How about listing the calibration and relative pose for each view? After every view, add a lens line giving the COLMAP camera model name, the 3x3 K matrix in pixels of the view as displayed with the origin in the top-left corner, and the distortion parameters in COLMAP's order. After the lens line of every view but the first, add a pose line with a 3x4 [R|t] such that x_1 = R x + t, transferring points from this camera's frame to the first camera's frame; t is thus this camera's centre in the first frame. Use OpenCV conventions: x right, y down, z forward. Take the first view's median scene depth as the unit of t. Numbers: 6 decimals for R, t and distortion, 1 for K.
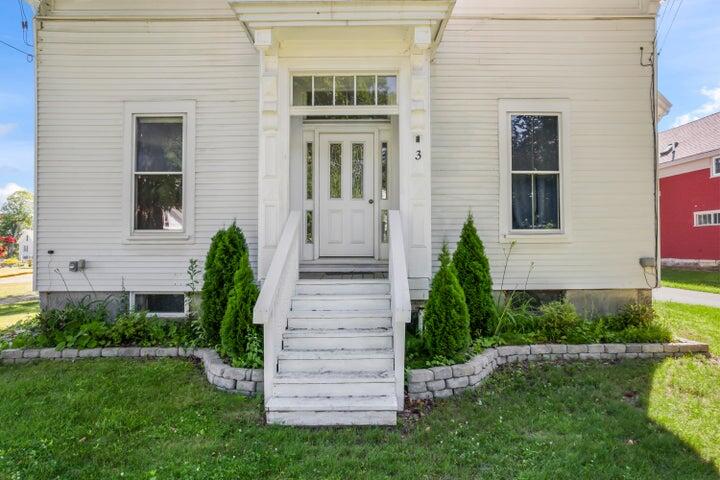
lens RADIAL K [[468.7, 0, 359.3], [0, 468.7, 239.9], [0, 0, 1]] dist [-0.017892, 0.000278]
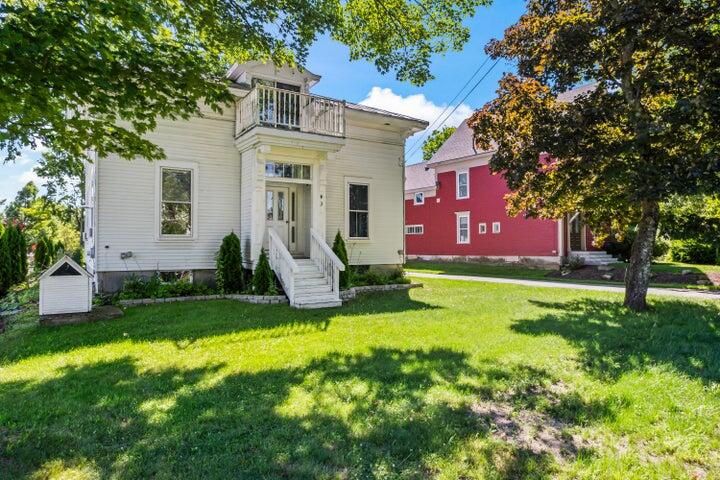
lens RADIAL K [[468.7, 0, 360.5], [0, 468.7, 240.7], [0, 0, 1]] dist [-0.017892, 0.000278]
pose [[0.847845, 0.010474, 0.530140, -0.846317], [-0.012615, 0.999920, 0.000420, -0.008703], [-0.530093, -0.007044, 0.847910, -0.938313]]
